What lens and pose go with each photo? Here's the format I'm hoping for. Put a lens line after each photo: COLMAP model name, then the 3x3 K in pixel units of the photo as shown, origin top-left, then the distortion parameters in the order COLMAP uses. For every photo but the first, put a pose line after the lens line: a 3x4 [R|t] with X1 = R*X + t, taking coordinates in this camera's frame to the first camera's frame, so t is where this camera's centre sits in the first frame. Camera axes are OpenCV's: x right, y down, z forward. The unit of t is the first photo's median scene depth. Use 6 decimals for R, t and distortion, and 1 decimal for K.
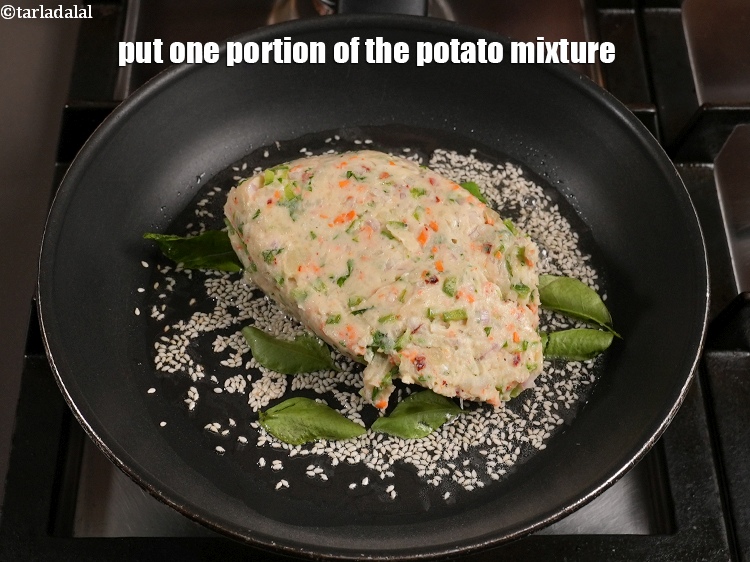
lens RADIAL K [[1216.0, 0, 375.0], [0, 1216.0, 281.0], [0, 0, 1]] dist [-0.040010, 0.066038]
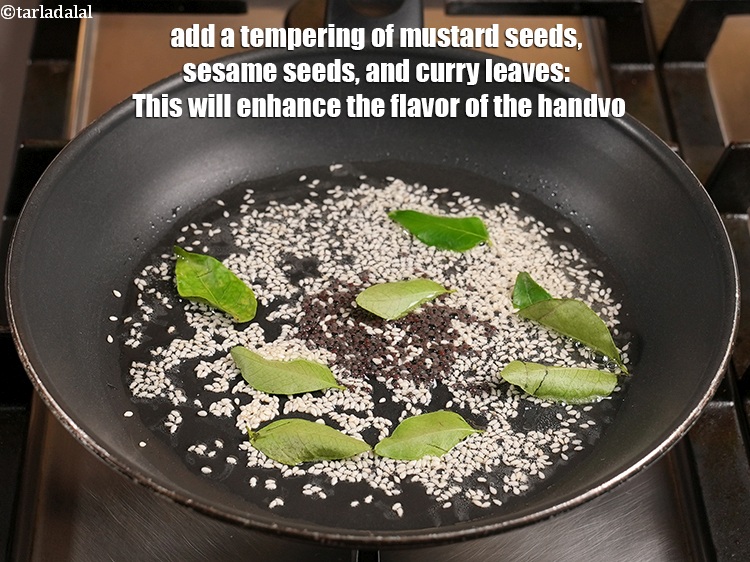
lens RADIAL K [[1611.5, 0, 375.0], [0, 1611.5, 281.0], [0, 0, 1]] dist [0.111771, -0.038020]
pose [[0.999650, -0.005852, 0.025782, -0.031483], [0.010412, 0.983520, -0.180499, 0.210216], [-0.024301, 0.180704, 0.983237, -0.198524]]
